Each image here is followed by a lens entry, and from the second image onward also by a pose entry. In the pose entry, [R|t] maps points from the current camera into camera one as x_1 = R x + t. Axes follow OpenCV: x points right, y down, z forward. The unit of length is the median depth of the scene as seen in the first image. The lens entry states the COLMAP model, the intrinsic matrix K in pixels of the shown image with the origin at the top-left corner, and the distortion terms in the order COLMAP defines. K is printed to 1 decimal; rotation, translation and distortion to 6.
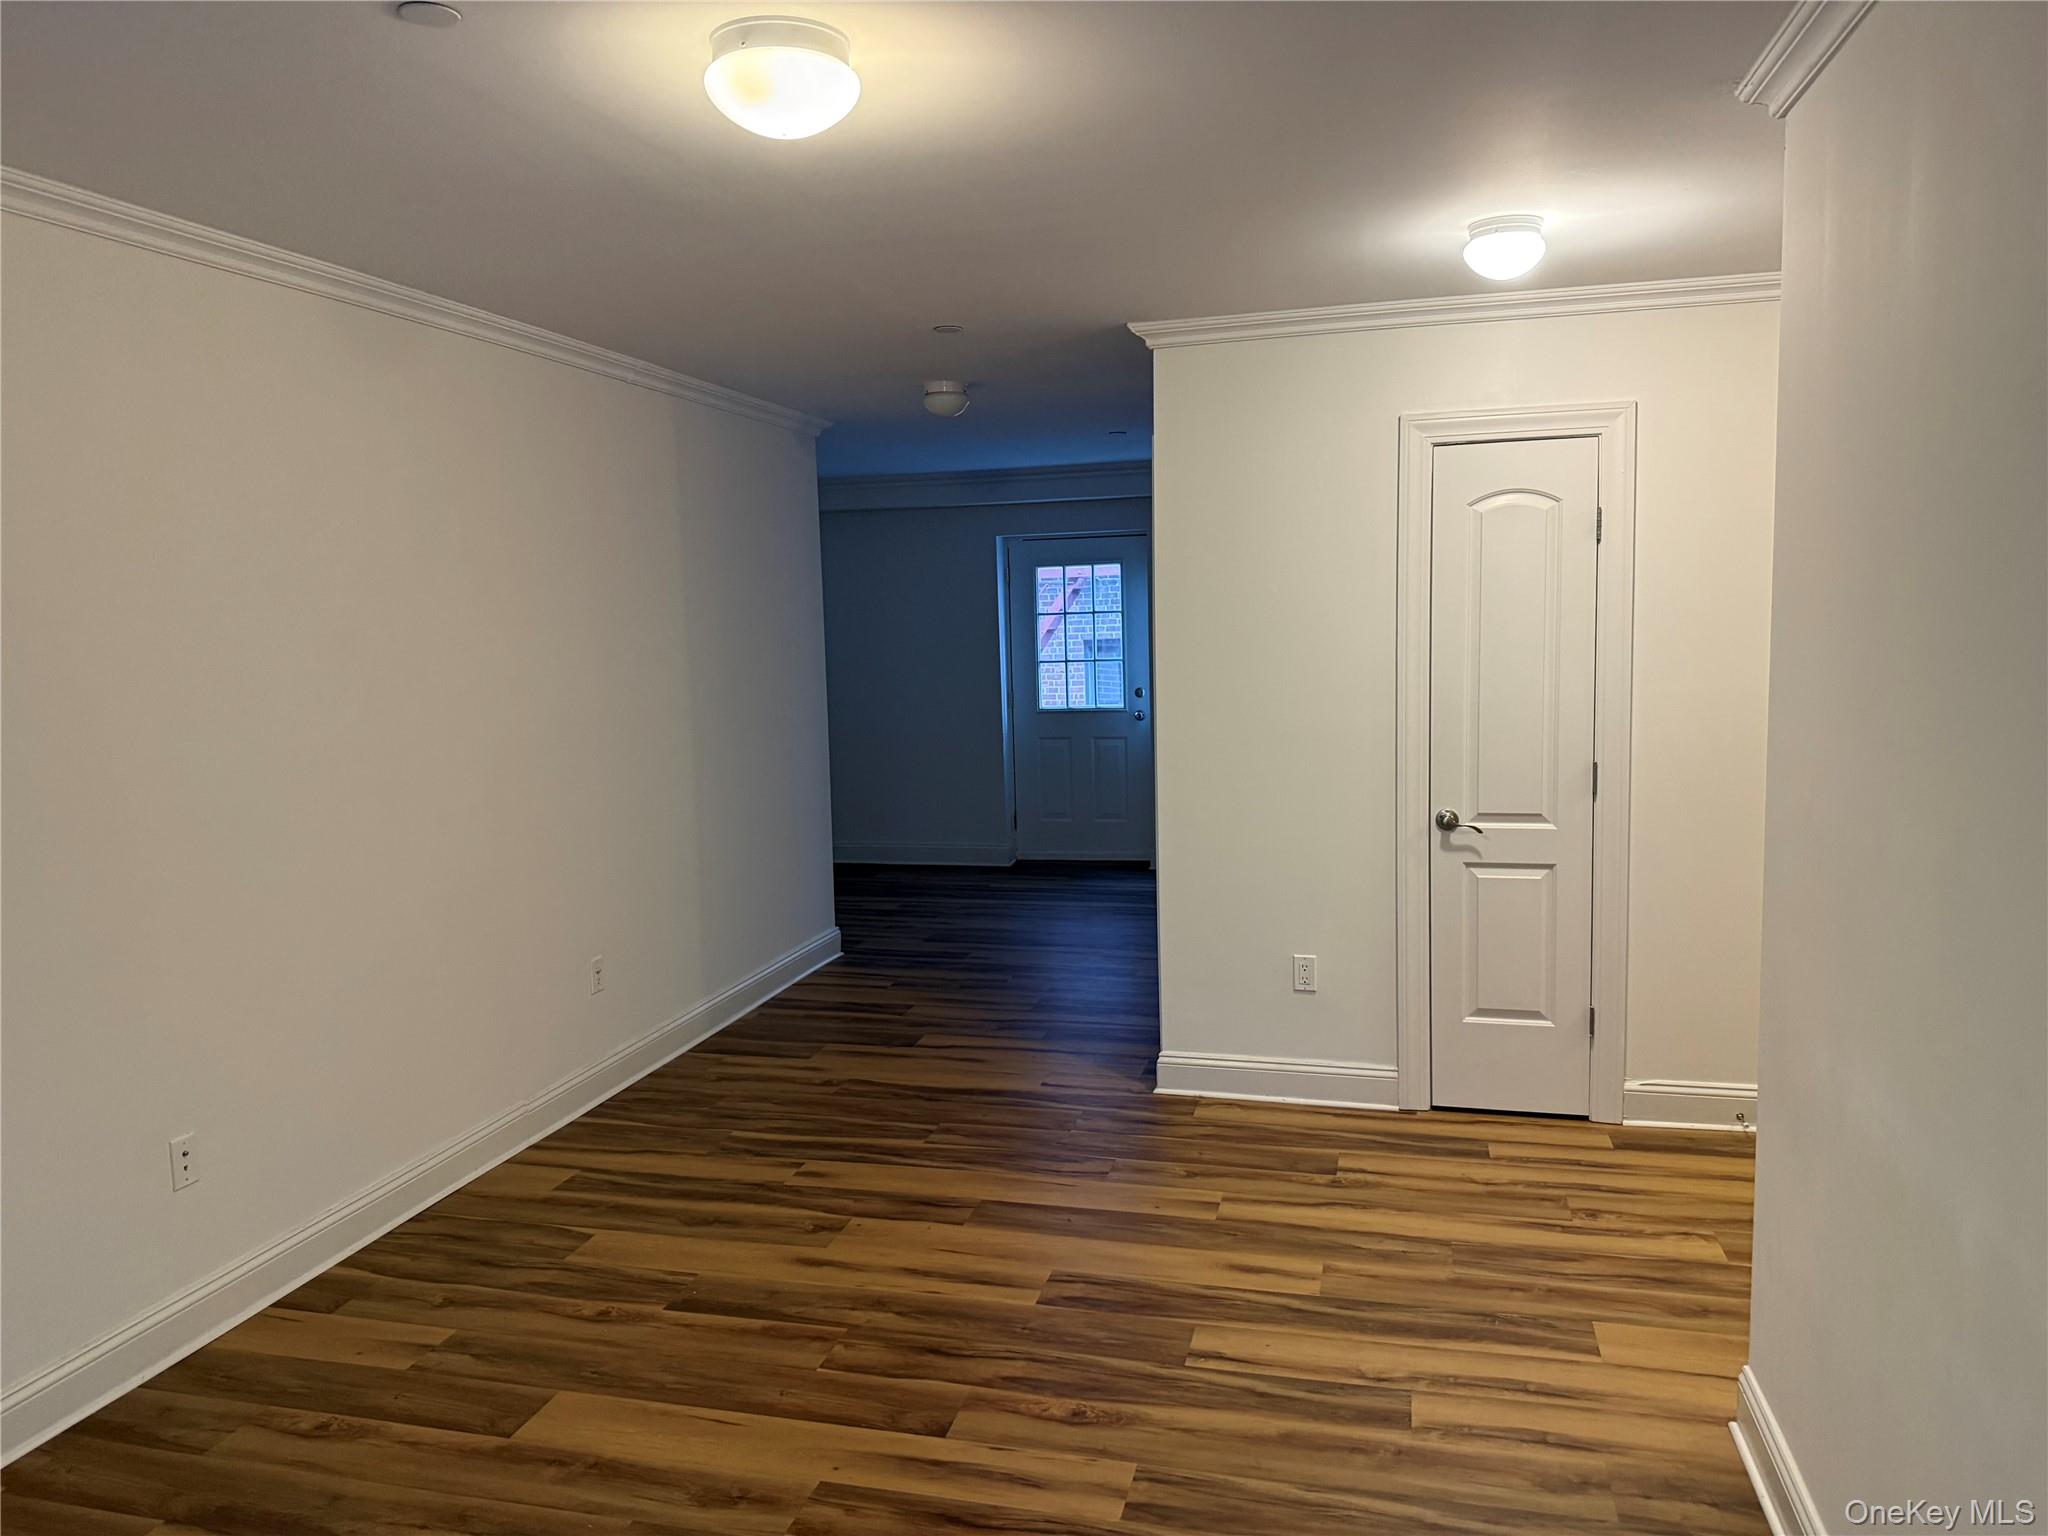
lens RADIAL K [[1405.2, 0, 1024.0], [0, 1405.2, 768.0], [0, 0, 1]] dist [-0.001103, -0.001615]
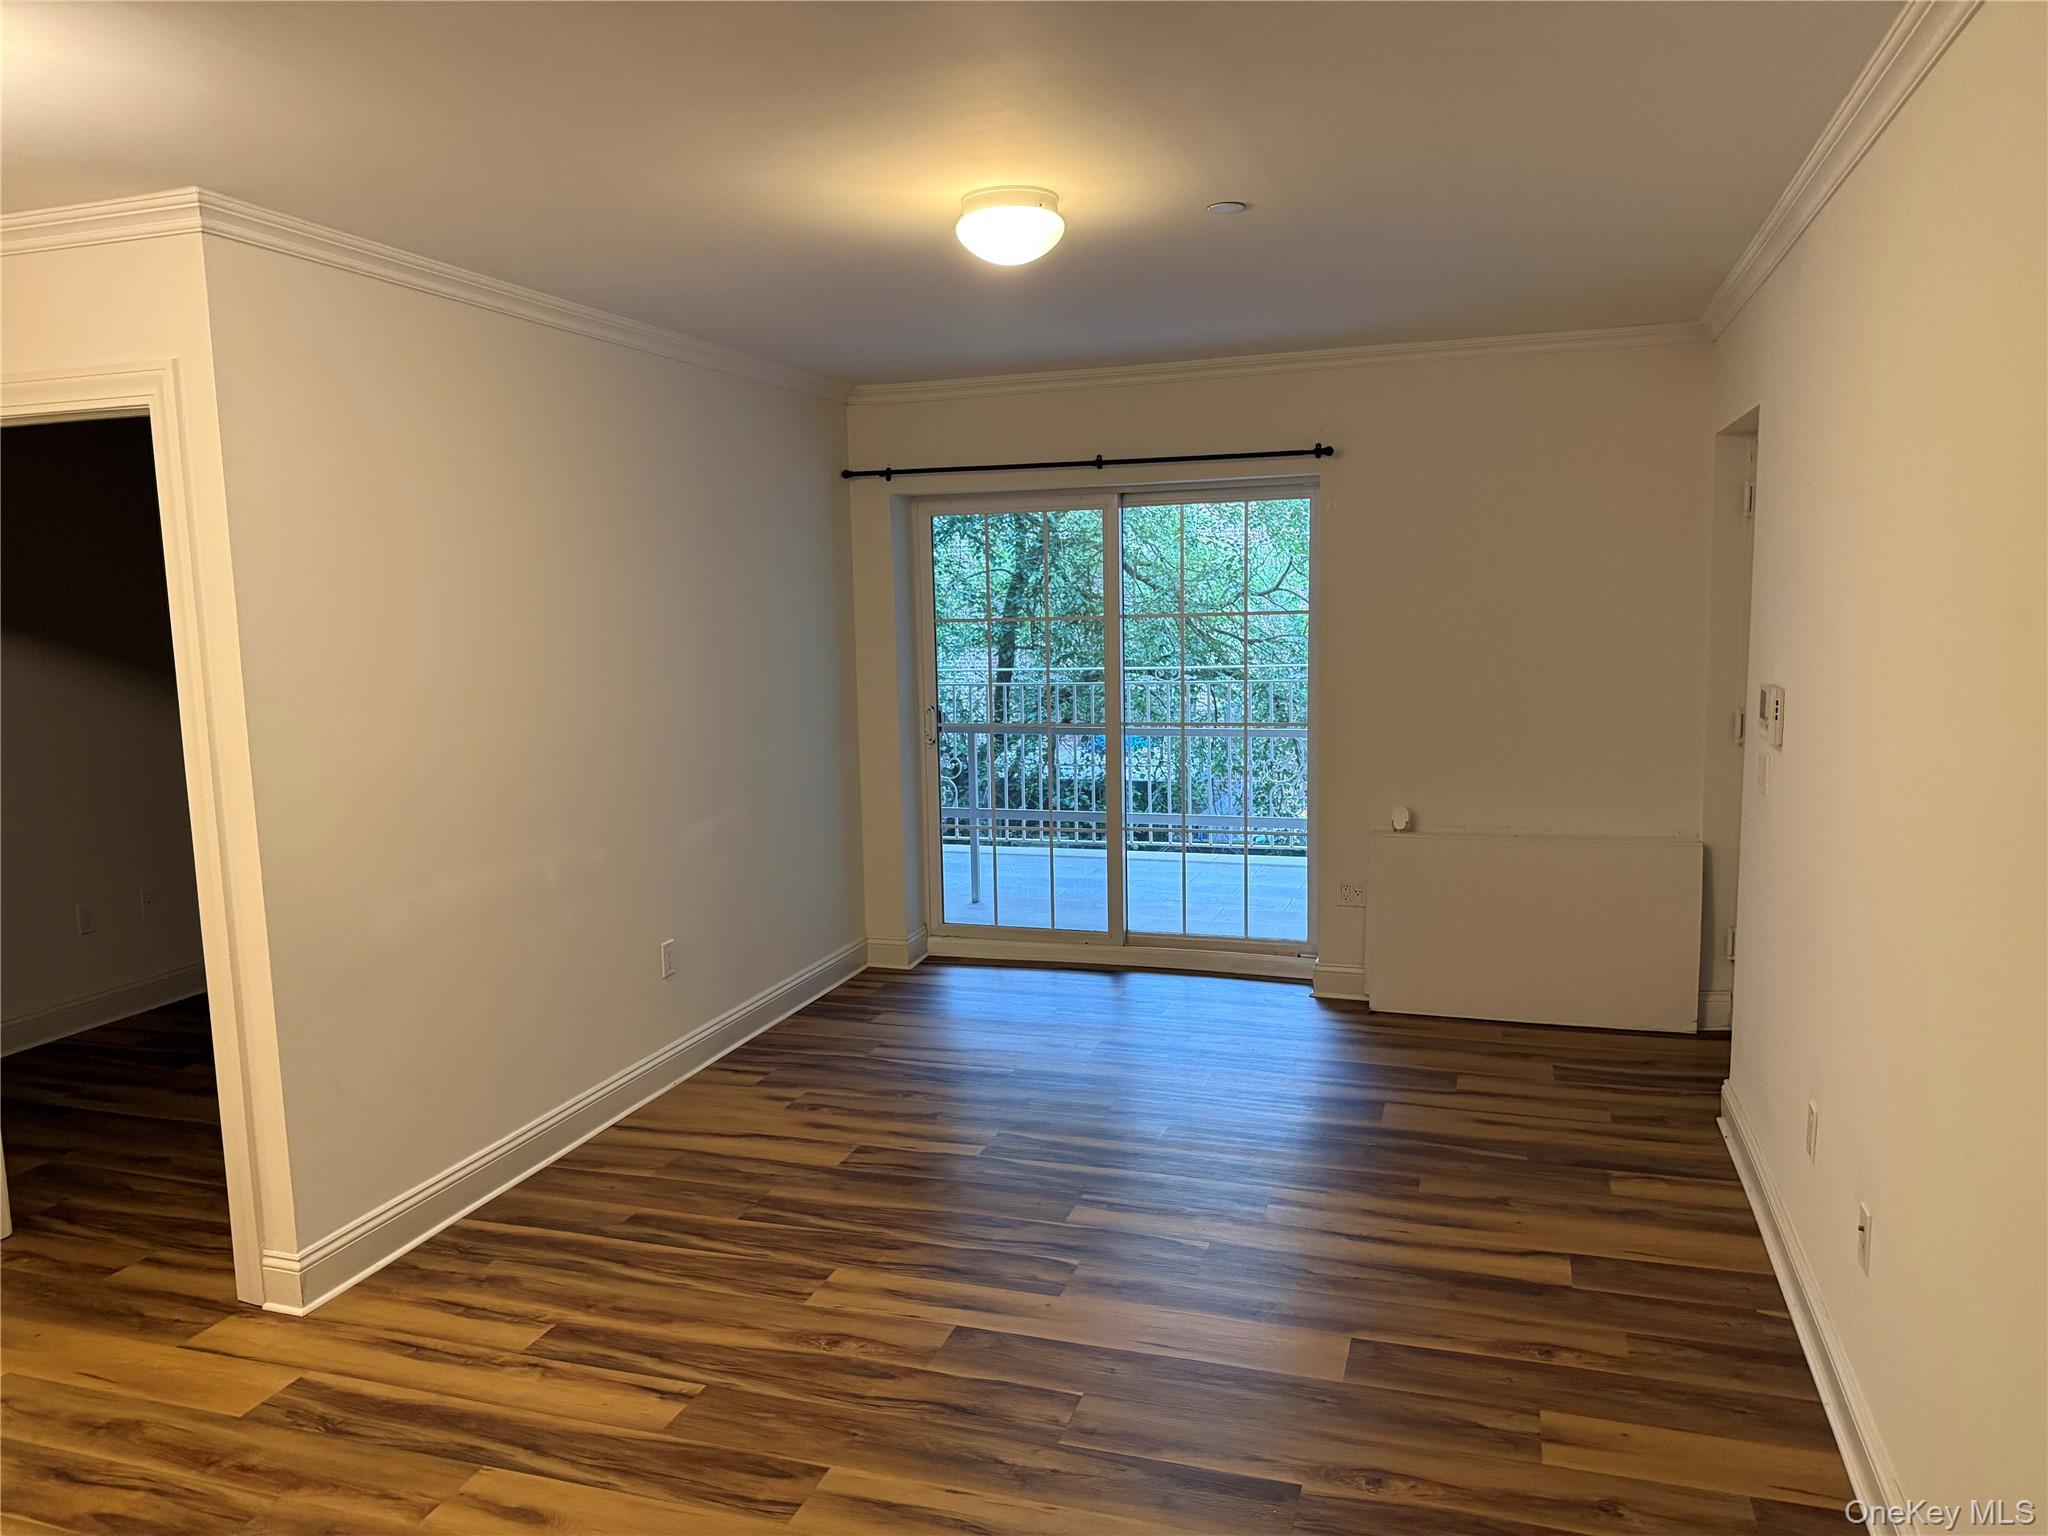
lens RADIAL K [[1449.5, 0, 1024.0], [0, 1449.5, 768.0], [0, 0, 1]] dist [0.000833, 0.000285]
pose [[-0.996603, 0.042631, 0.070460, -0.200351], [0.057781, 0.971614, 0.229407, -0.217198], [-0.058680, 0.232699, -0.970777, 1.912192]]
